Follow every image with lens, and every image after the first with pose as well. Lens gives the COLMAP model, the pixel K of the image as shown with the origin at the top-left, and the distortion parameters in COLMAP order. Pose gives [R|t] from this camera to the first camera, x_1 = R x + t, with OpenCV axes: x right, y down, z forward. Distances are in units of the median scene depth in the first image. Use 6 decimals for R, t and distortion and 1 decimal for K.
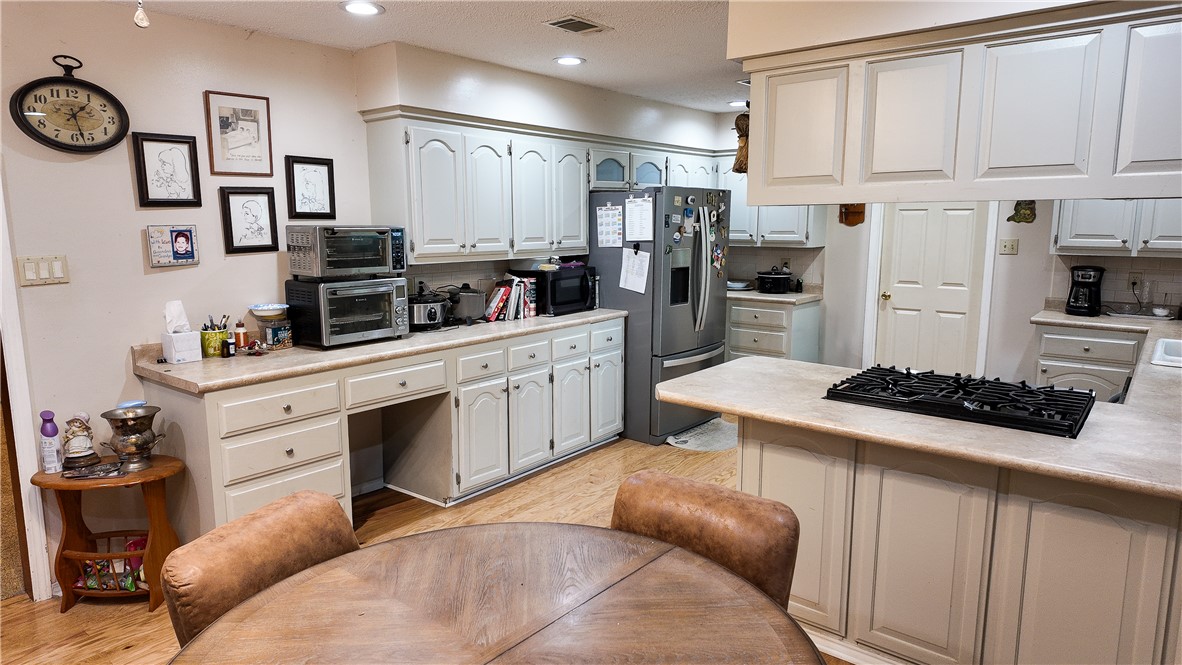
lens RADIAL K [[715.4, 0, 591.0], [0, 715.4, 332.5], [0, 0, 1]] dist [0.000250, 0.000043]
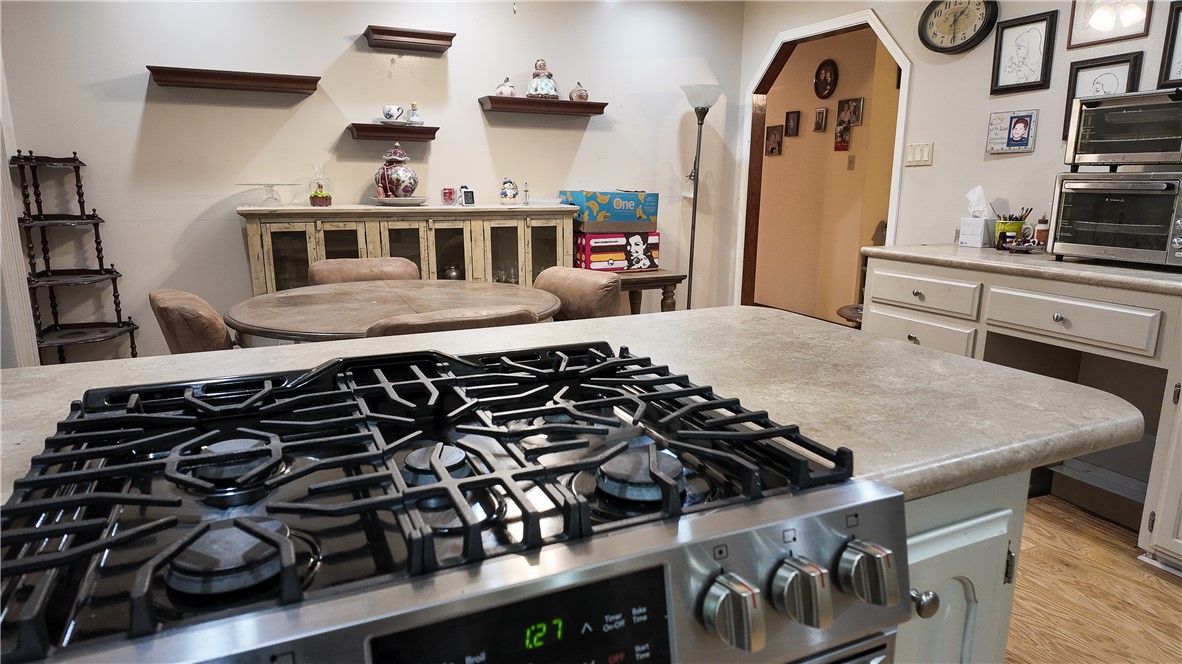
lens RADIAL K [[715.4, 0, 591.0], [0, 715.4, 332.0], [0, 0, 1]] dist [0.000250, 0.000043]
pose [[-0.436492, 0.189563, -0.879512, 0.601353], [-0.141668, 0.950876, 0.275253, -0.047563], [0.888485, 0.244744, -0.388195, 0.926762]]
